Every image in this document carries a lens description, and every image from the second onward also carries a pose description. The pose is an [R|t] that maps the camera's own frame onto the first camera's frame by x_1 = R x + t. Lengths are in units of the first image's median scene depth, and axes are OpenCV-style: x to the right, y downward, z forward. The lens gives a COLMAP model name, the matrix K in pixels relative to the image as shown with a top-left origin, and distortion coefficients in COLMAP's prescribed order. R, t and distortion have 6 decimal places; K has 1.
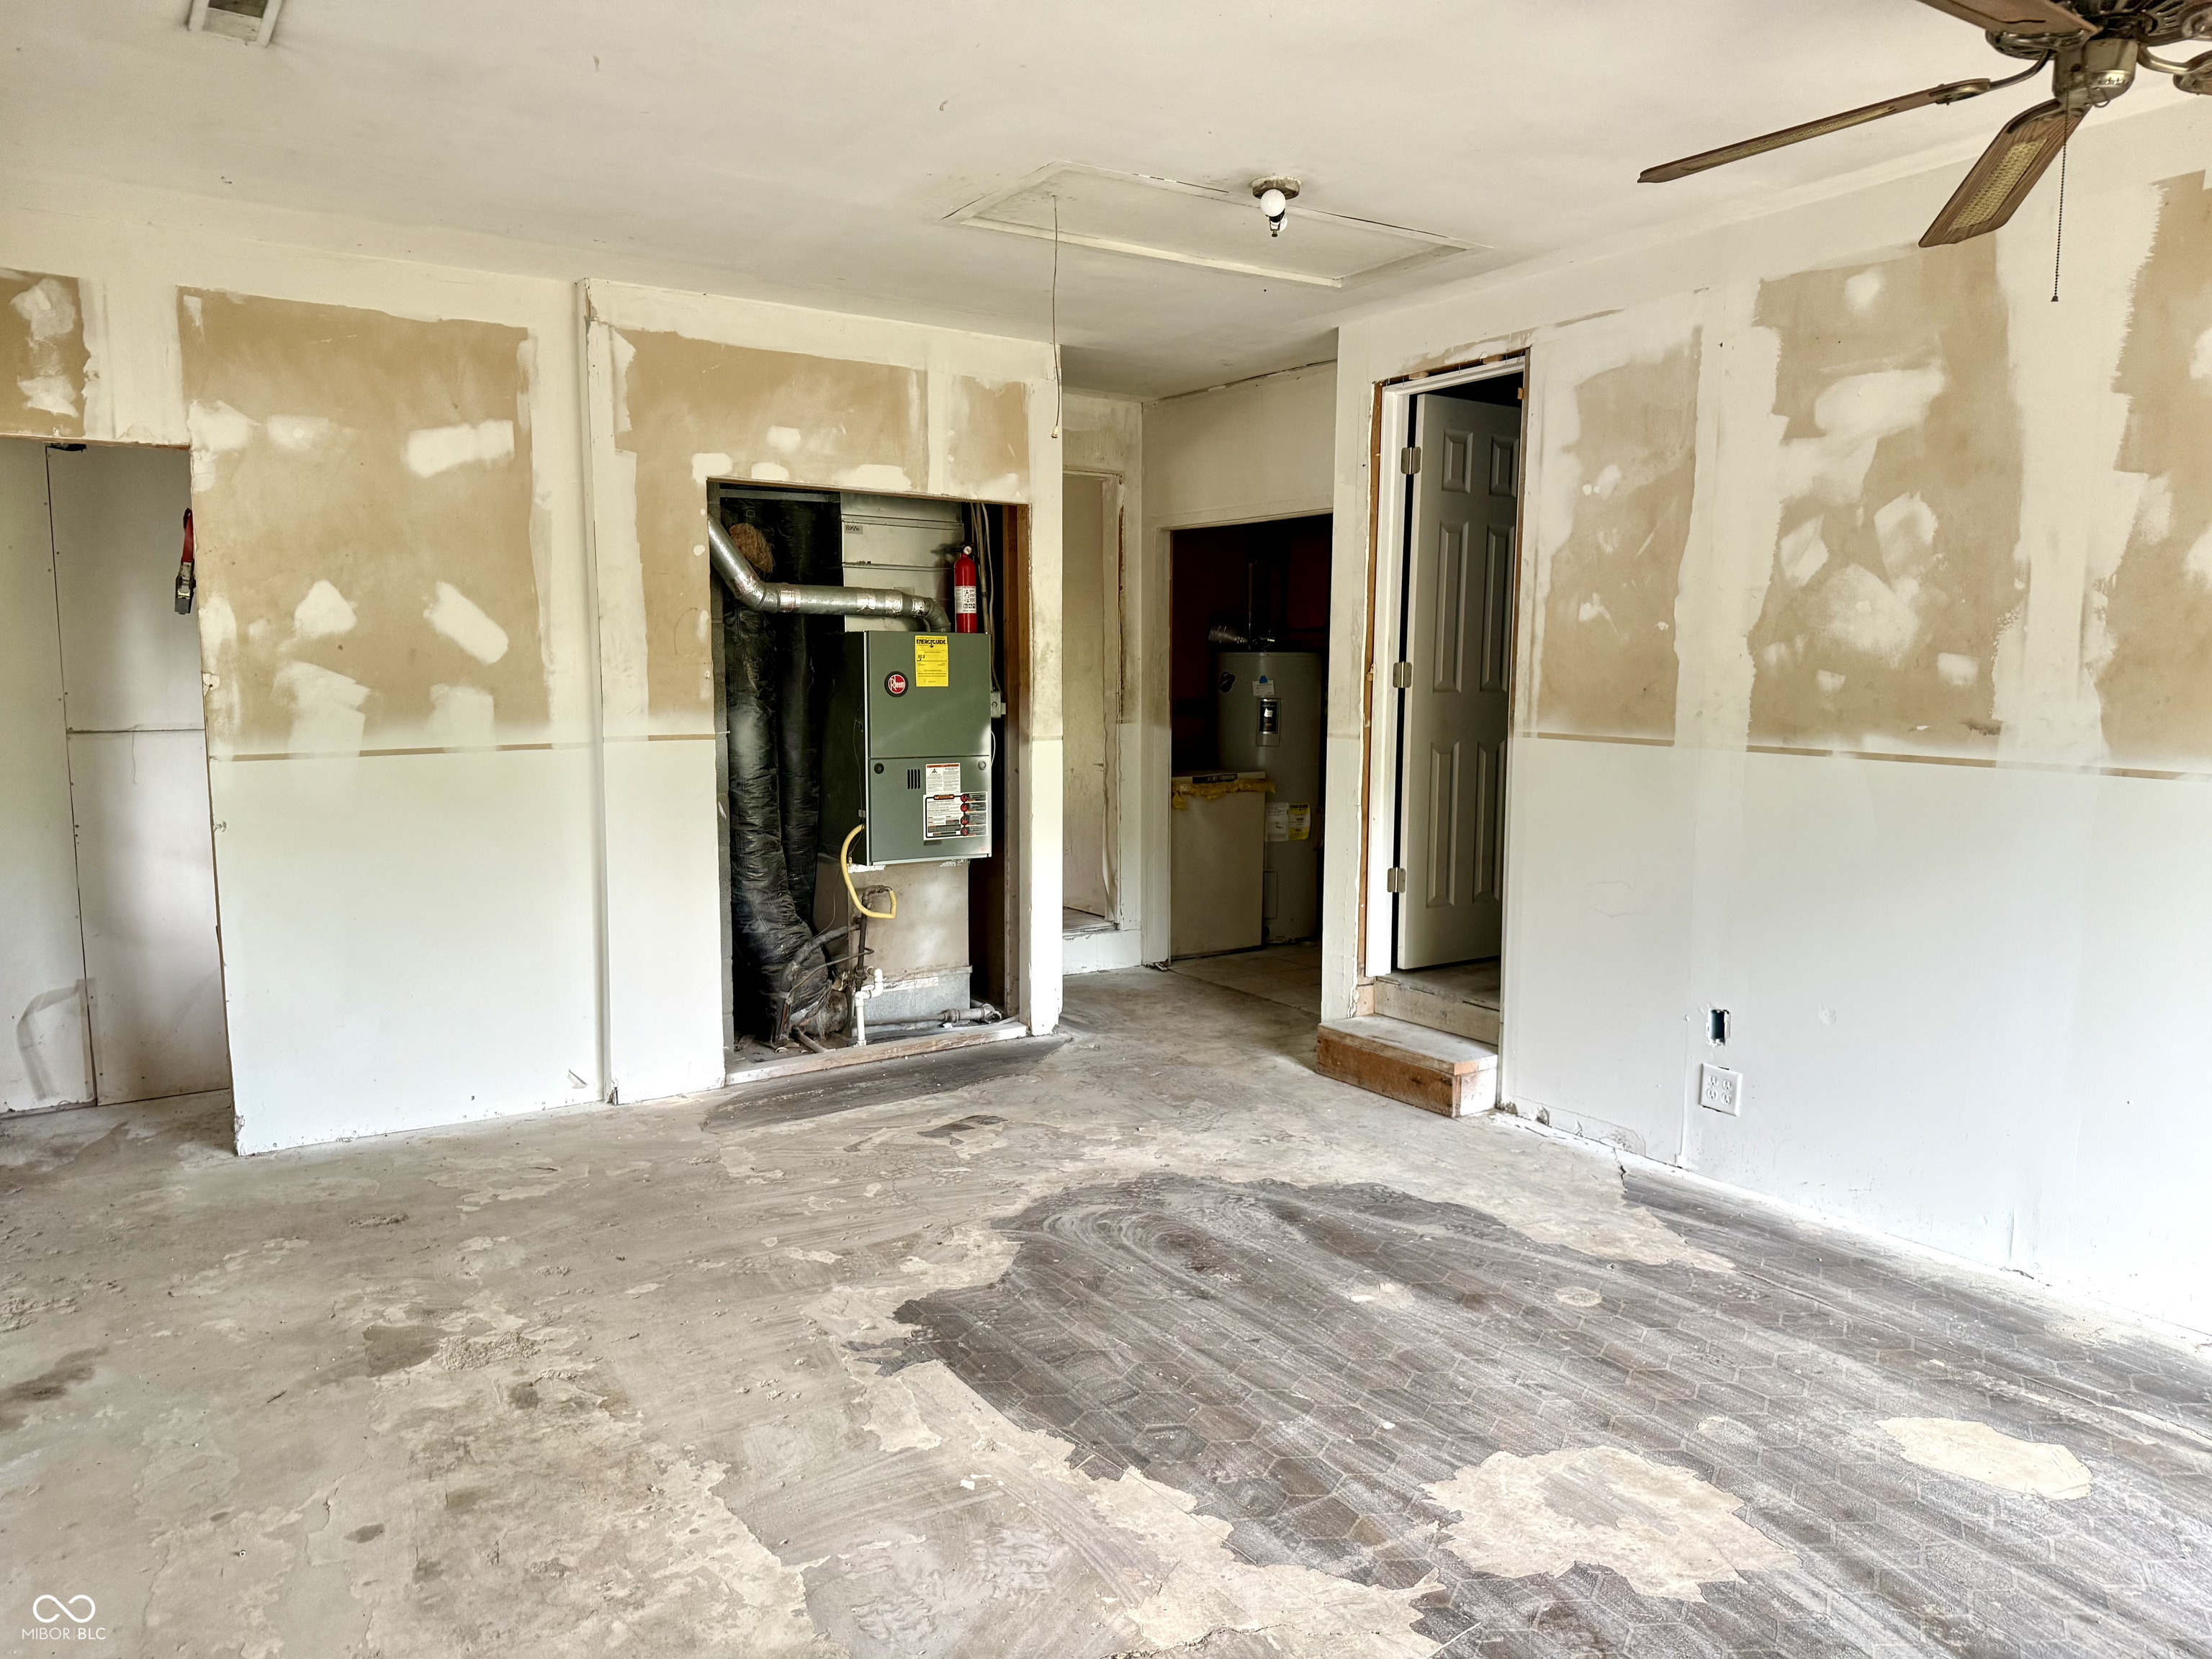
lens RADIAL K [[1562.3, 0, 1112.6], [0, 1562.3, 831.4], [0, 0, 1]] dist [0.081425, -0.111406]
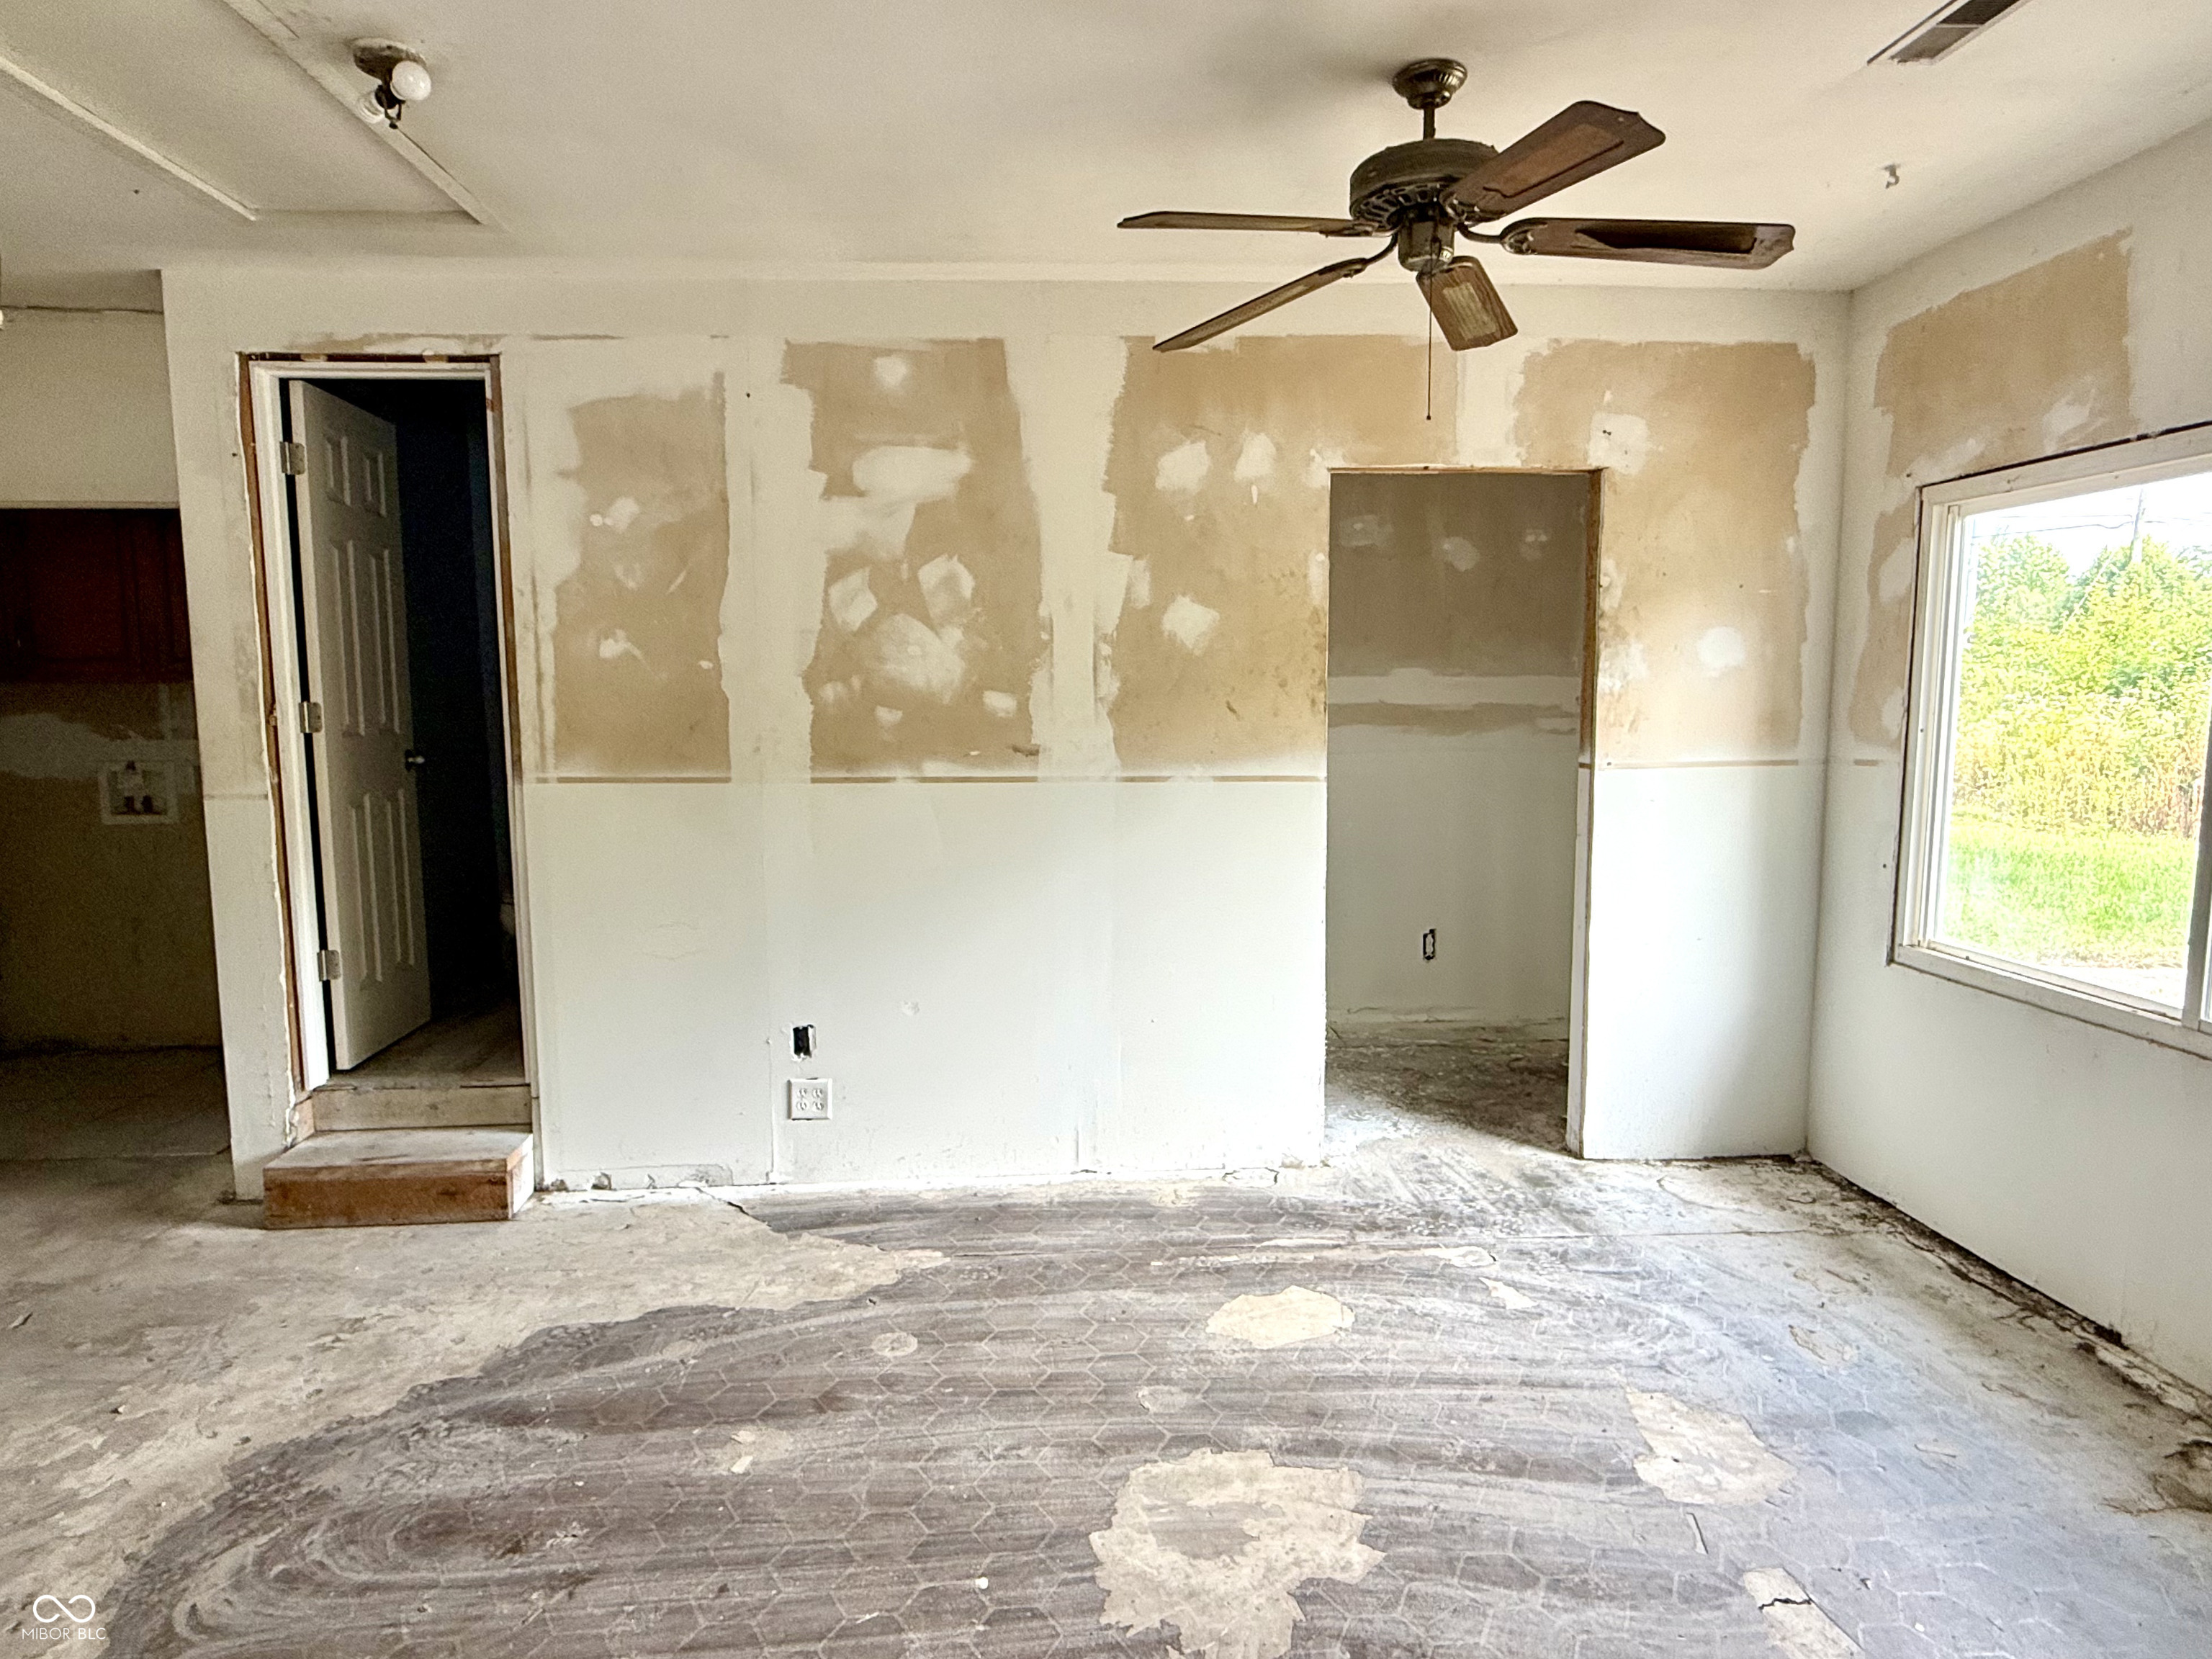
lens RADIAL K [[1277.5, 0, 1105.3], [0, 1277.5, 821.3], [0, 0, 1]] dist [0.003040, 0.002998]
pose [[0.490994, -0.098209, 0.865610, -0.265821], [0.102964, 0.993203, 0.054281, -0.053484], [-0.865057, 0.062475, 0.497768, 0.414985]]
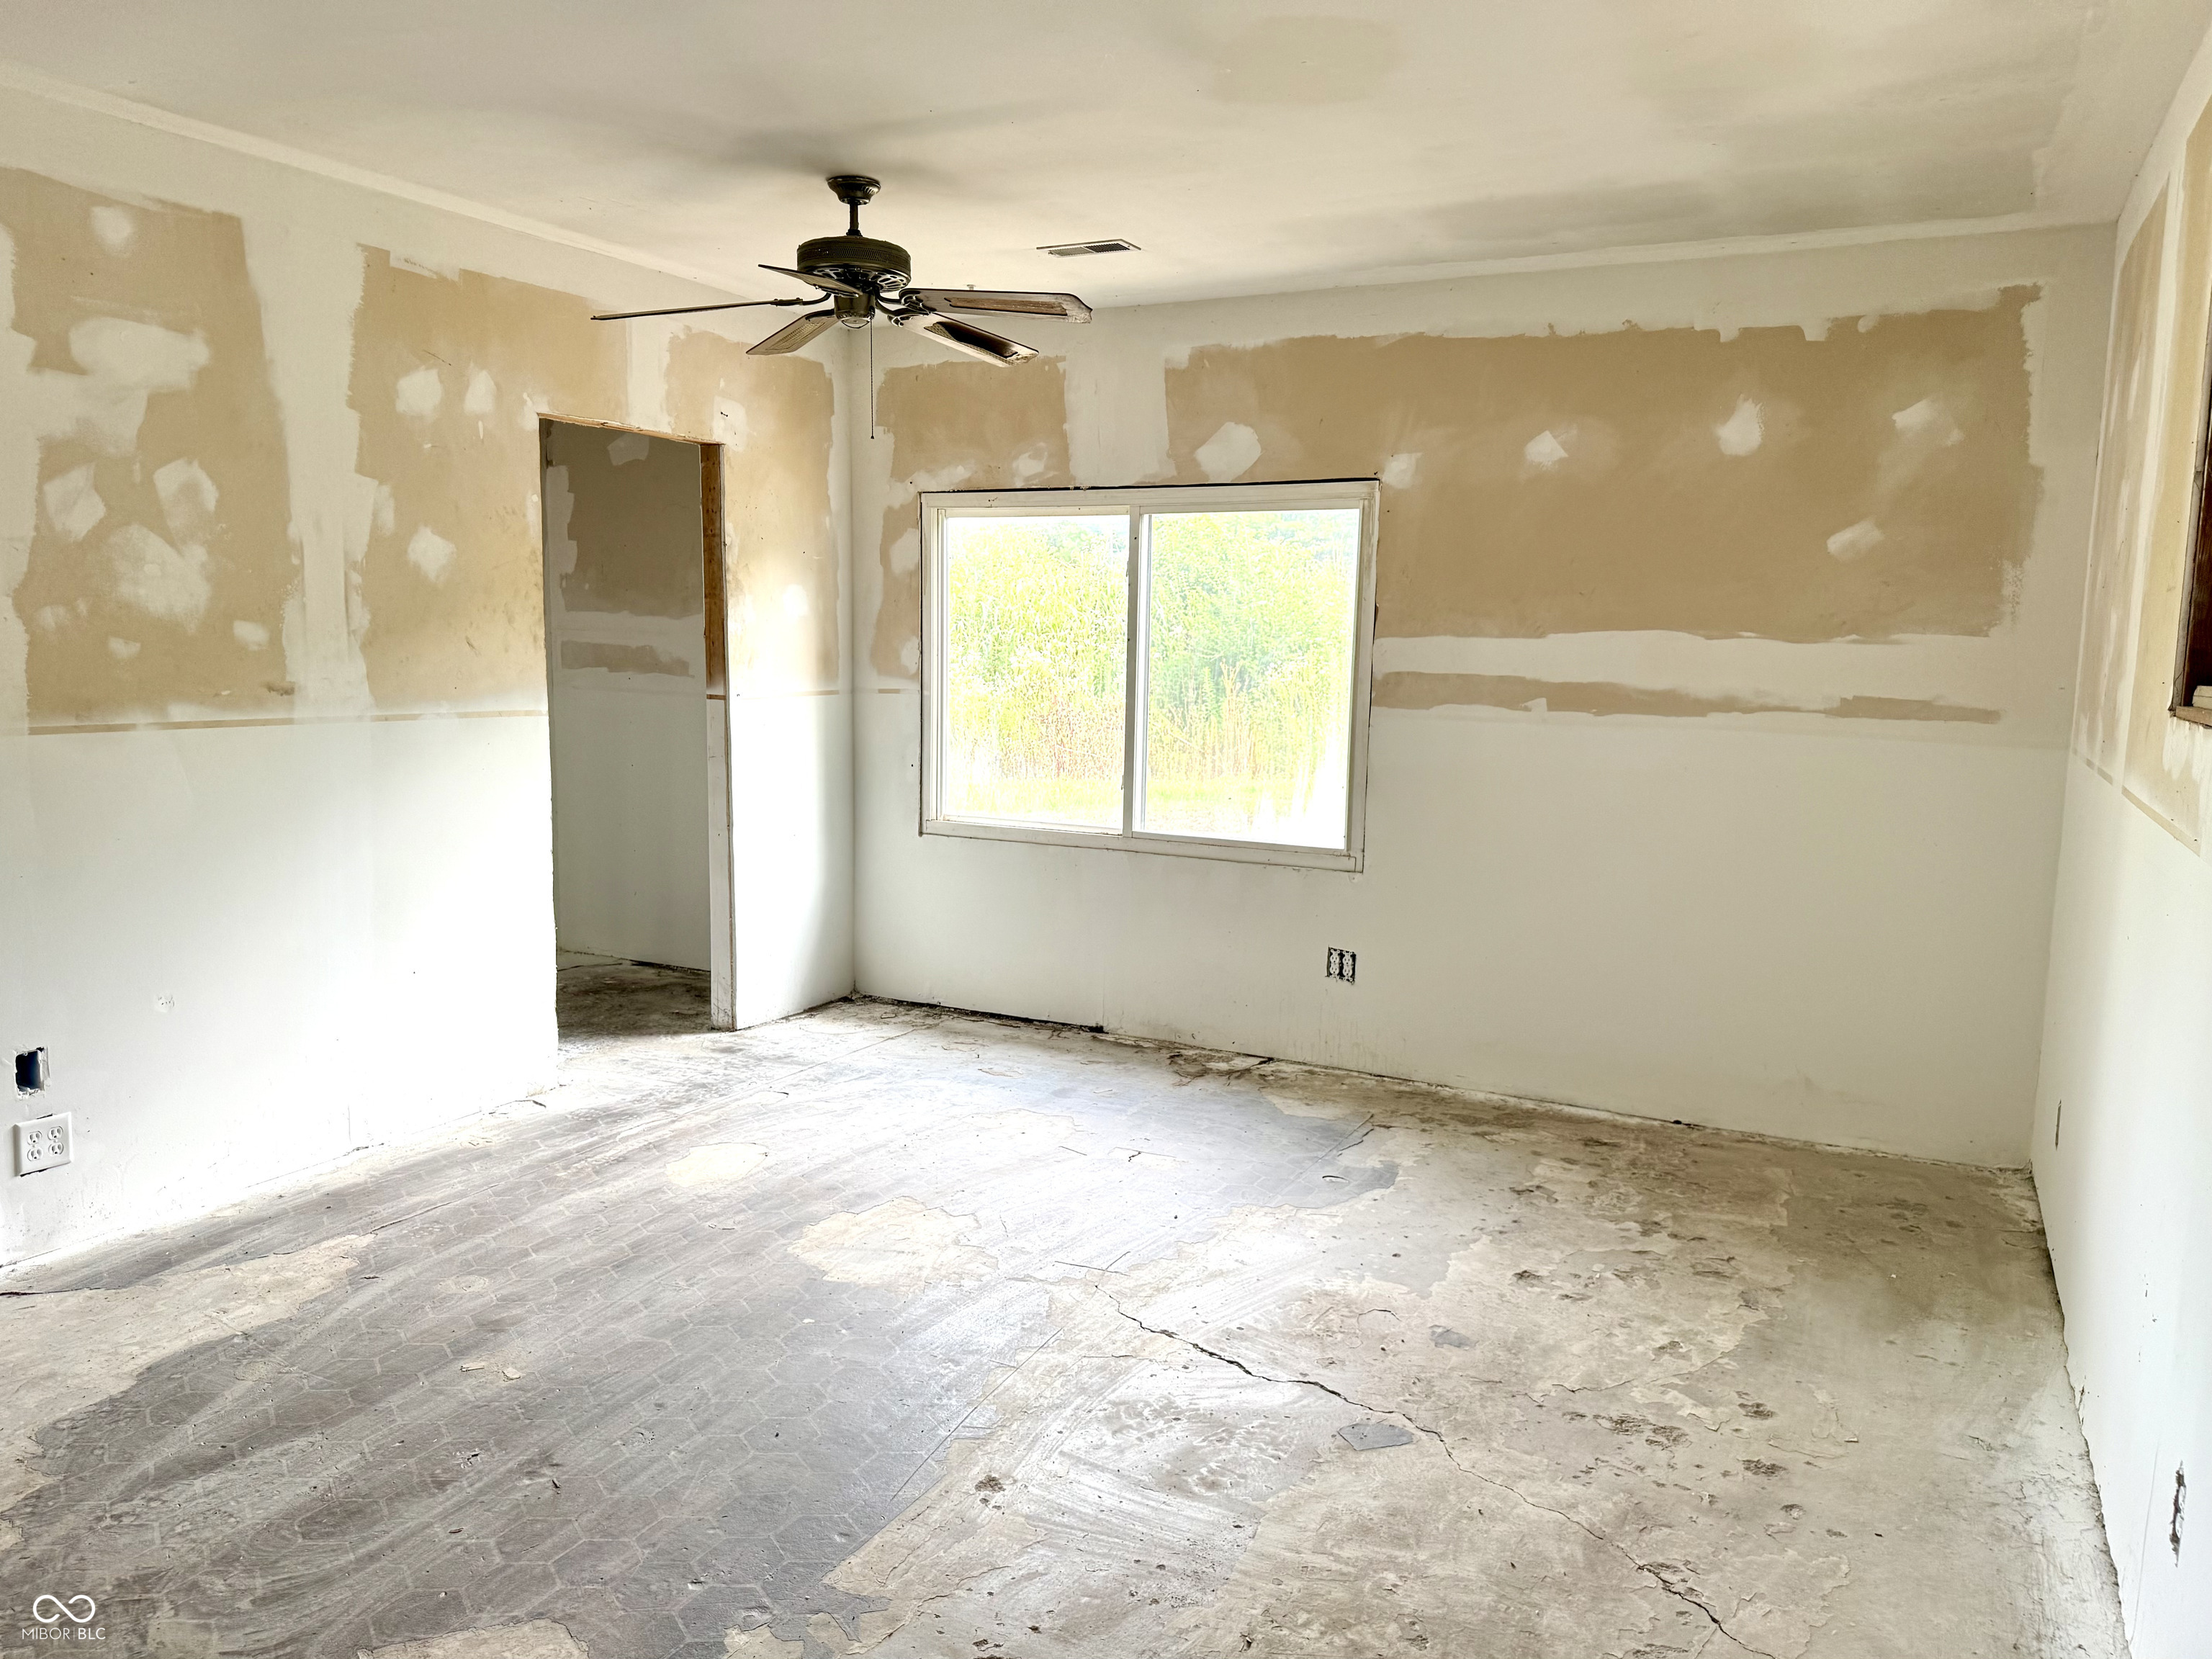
lens RADIAL K [[1562.3, 0, 1112.6], [0, 1562.3, 831.4], [0, 0, 1]] dist [0.081425, -0.111406]
pose [[-0.495538, -0.121475, 0.860050, -0.632797], [0.073783, 0.980706, 0.181028, -0.114601], [-0.865447, 0.153164, -0.477015, 0.953776]]
